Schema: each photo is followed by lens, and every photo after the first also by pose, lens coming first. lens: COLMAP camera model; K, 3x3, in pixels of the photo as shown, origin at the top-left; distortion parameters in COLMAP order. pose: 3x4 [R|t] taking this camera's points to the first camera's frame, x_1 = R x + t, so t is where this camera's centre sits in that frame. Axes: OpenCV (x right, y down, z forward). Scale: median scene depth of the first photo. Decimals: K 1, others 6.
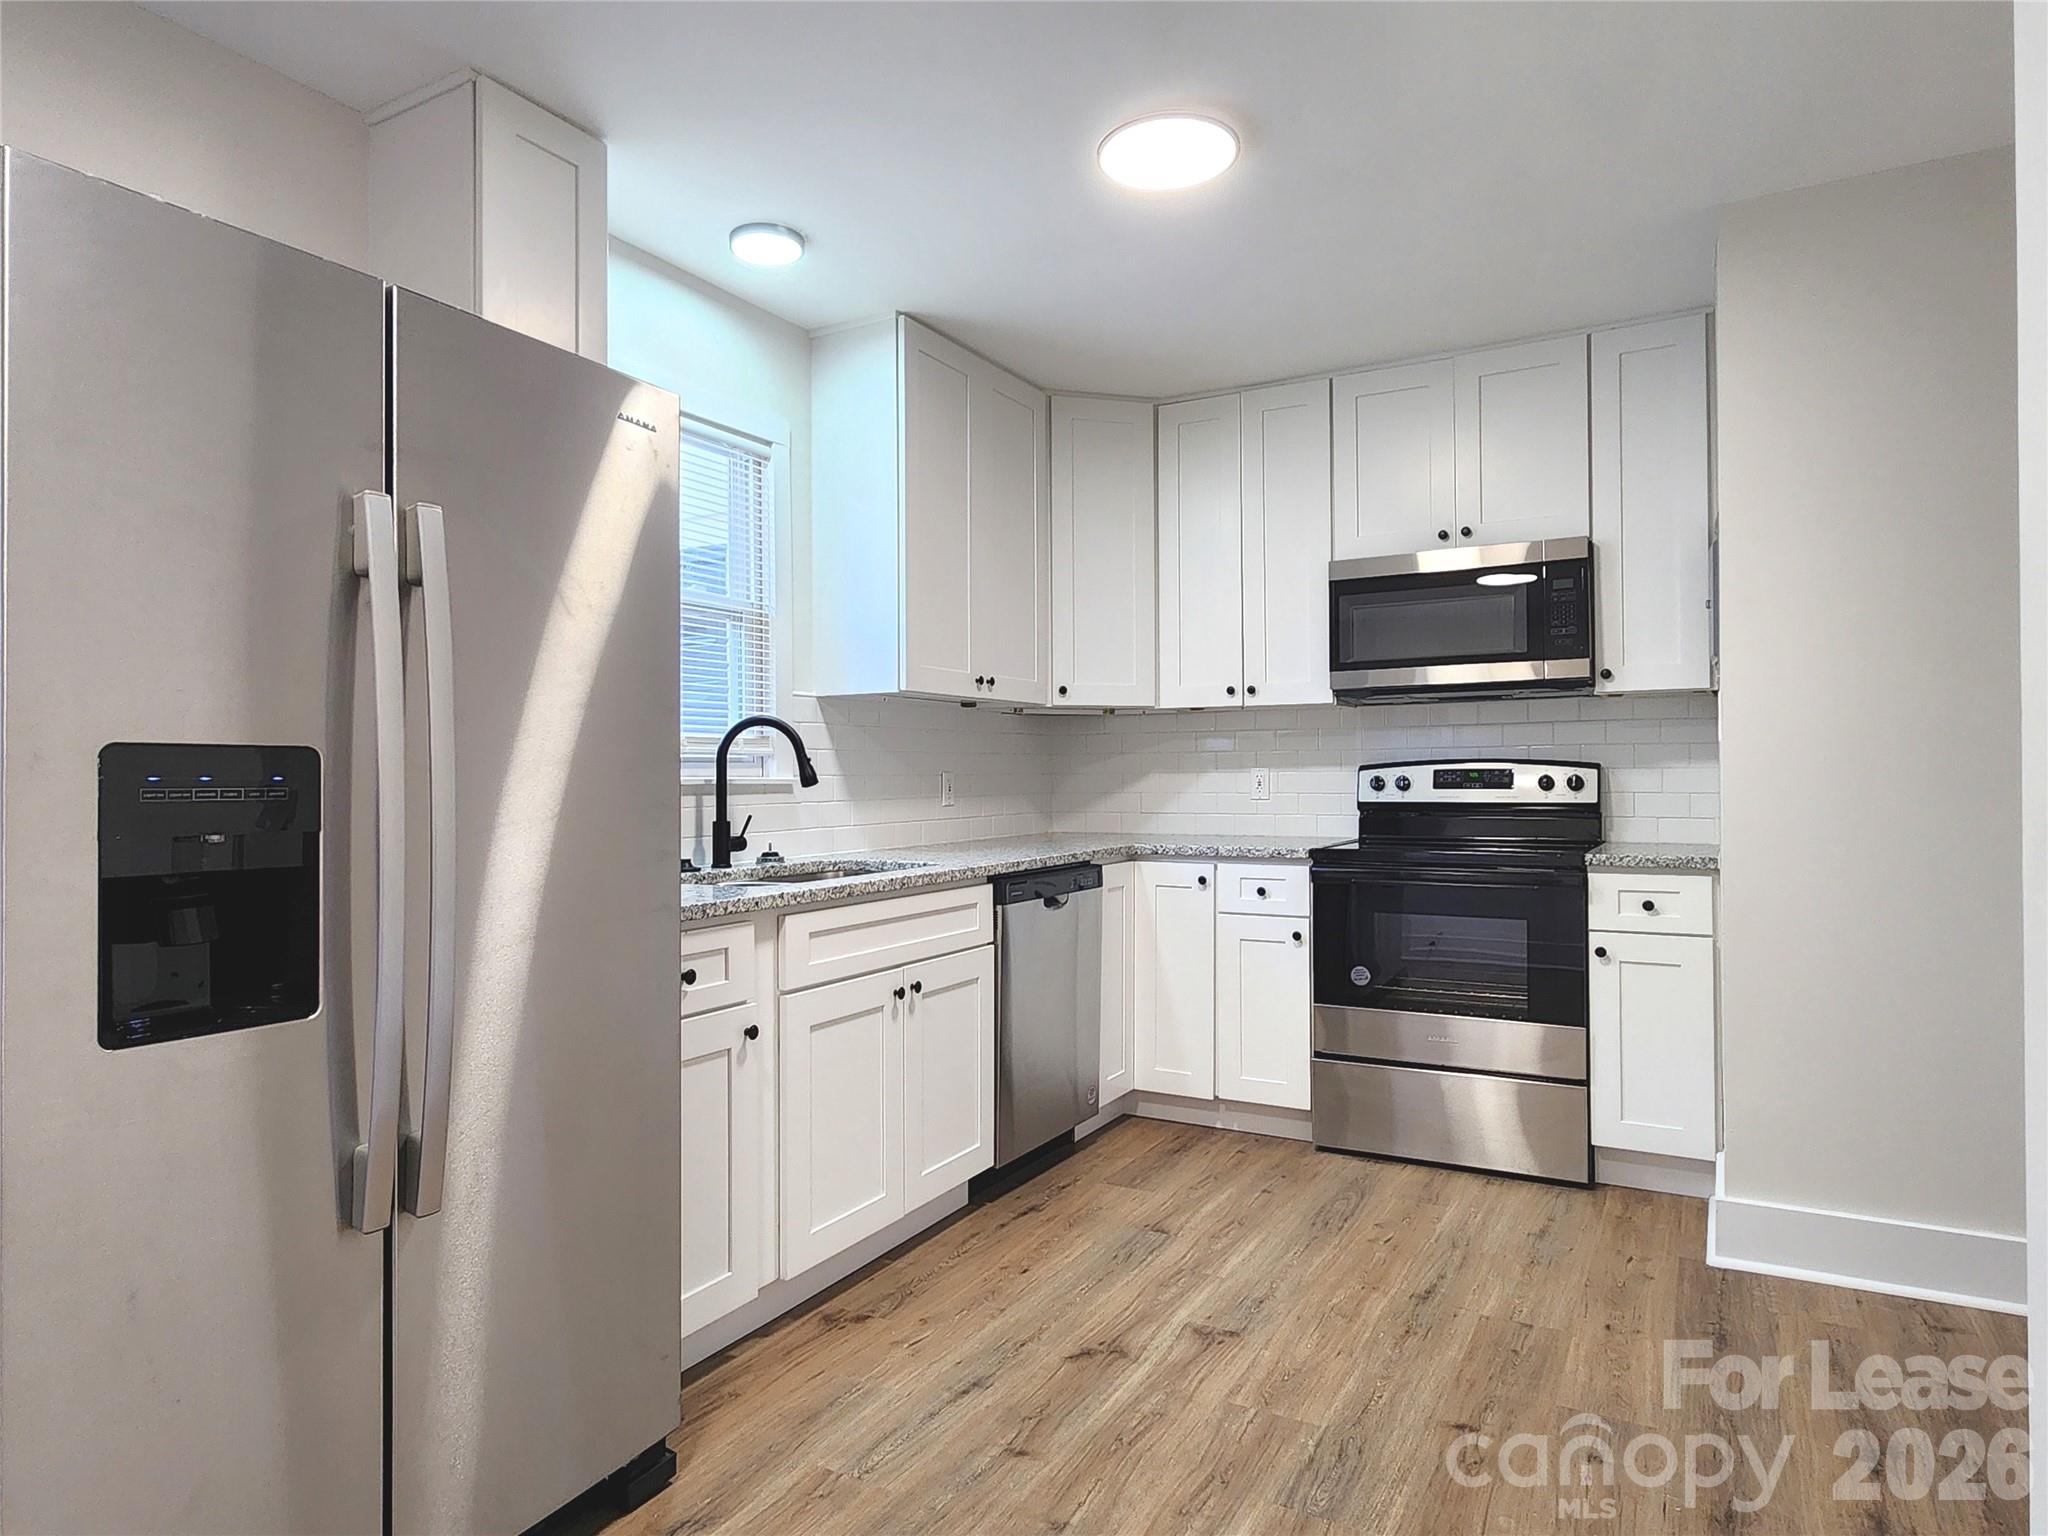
lens RADIAL K [[1223.6, 0, 1017.8], [0, 1223.6, 764.9], [0, 0, 1]] dist [-0.015404, 0.007338]
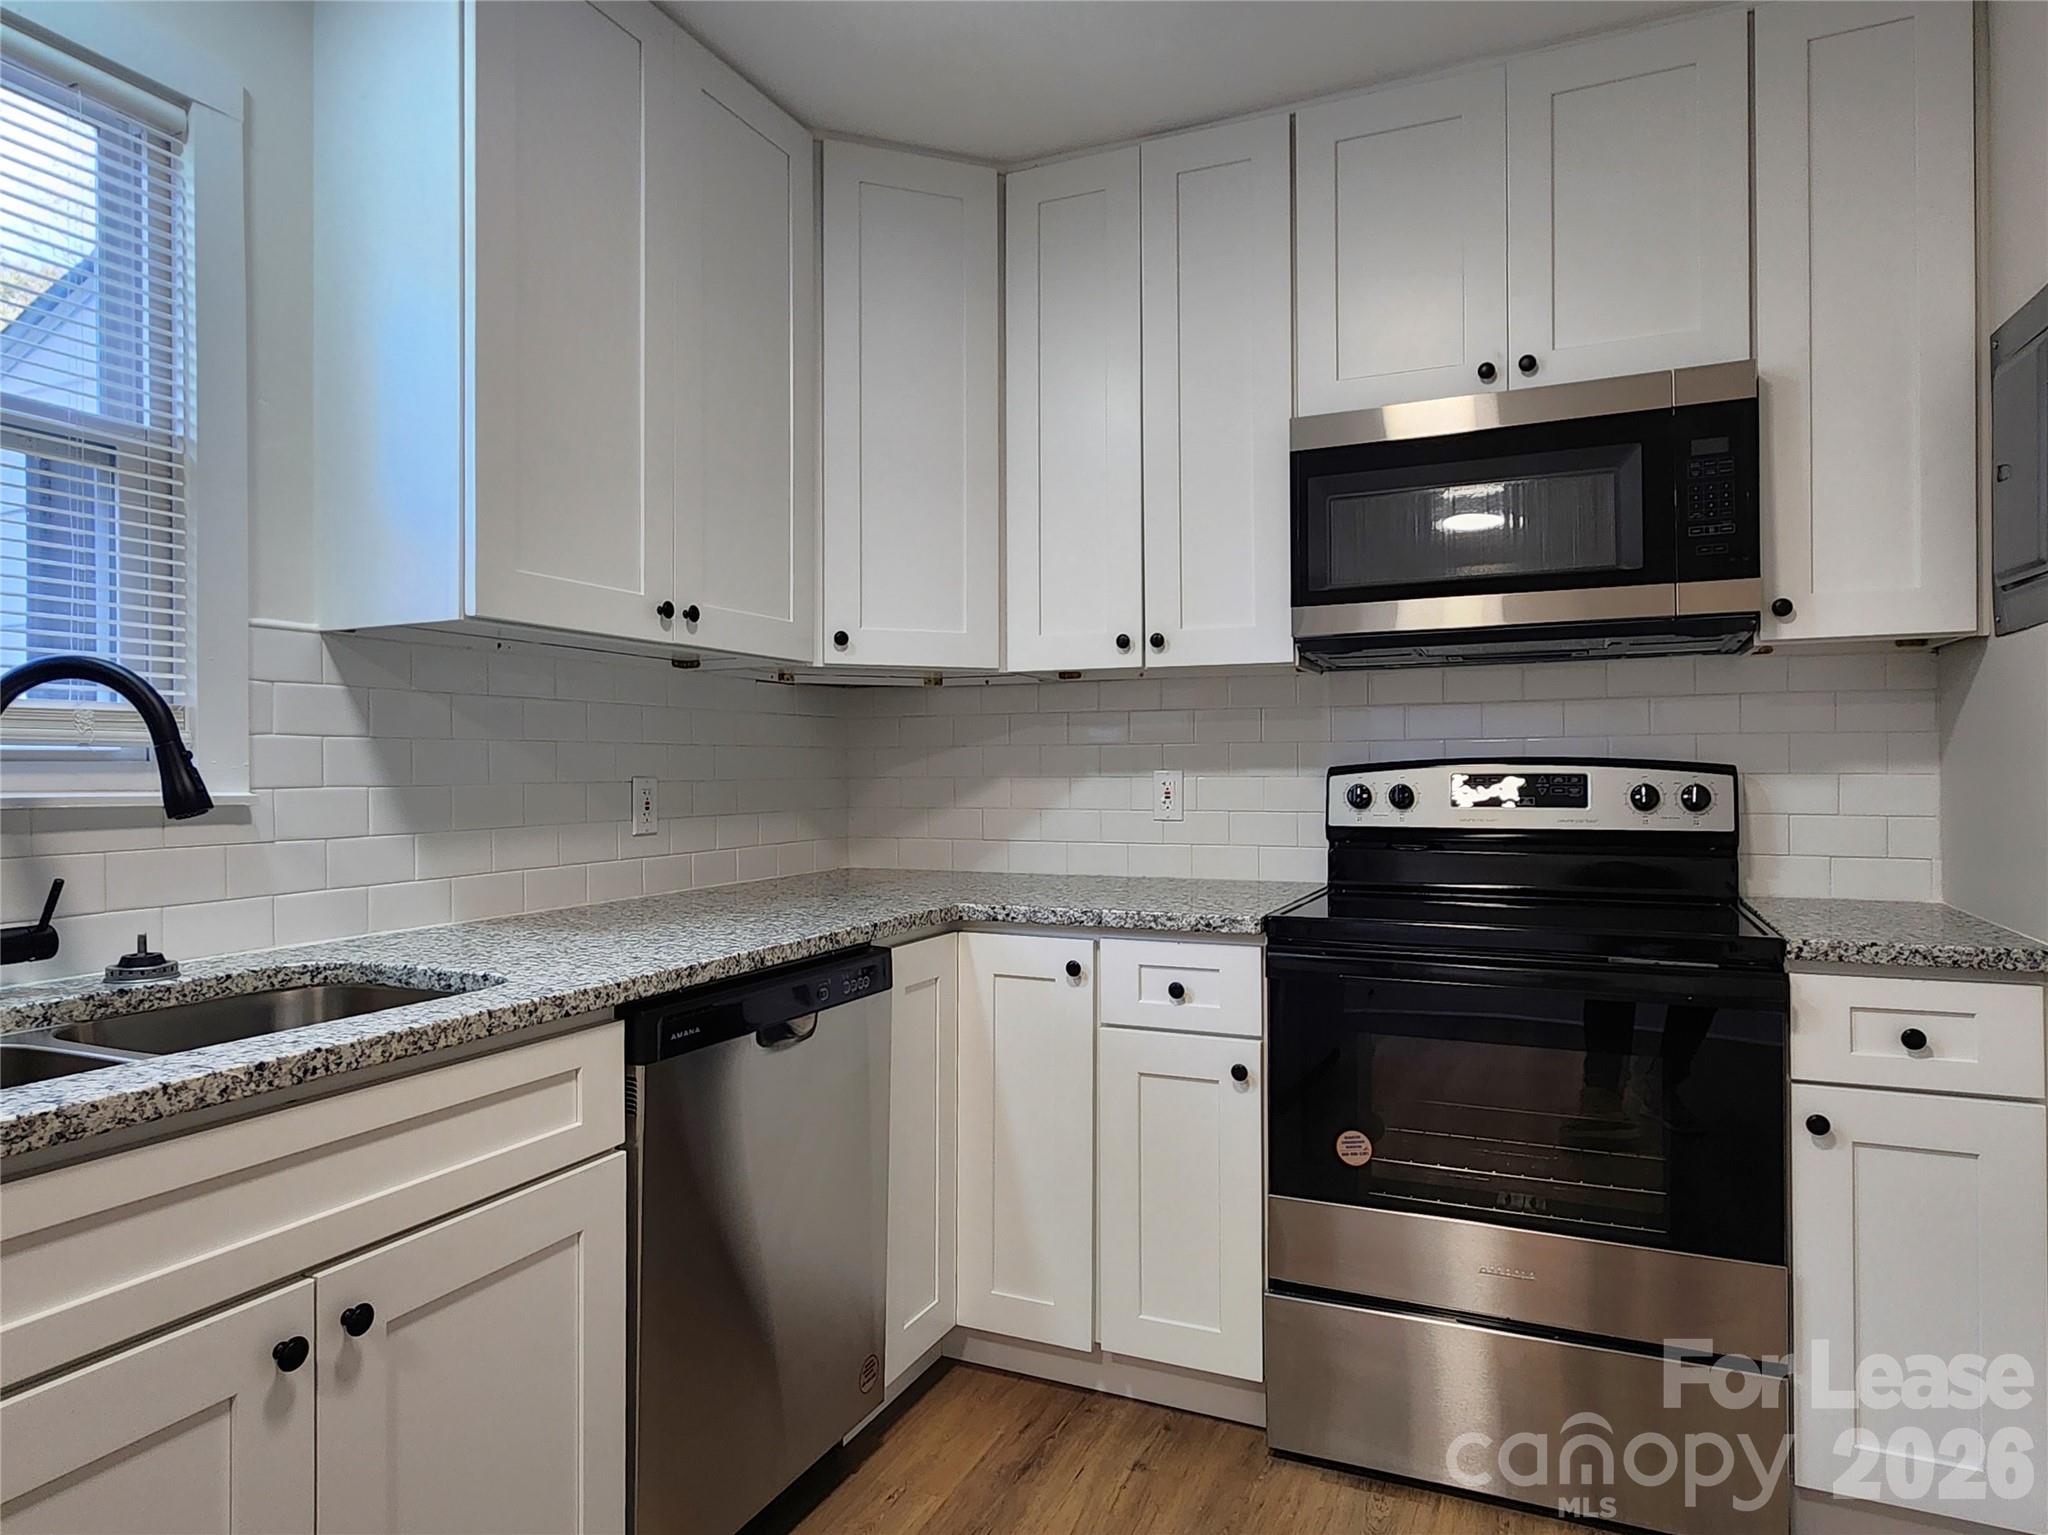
lens RADIAL K [[1223.6, 0, 1023.2], [0, 1223.6, 767.3], [0, 0, 1]] dist [-0.015404, 0.007338]
pose [[0.995454, 0.002024, 0.095217, 0.075994], [-0.002515, 0.999984, 0.005039, -0.002500], [-0.095205, -0.005255, 0.995444, 0.452591]]
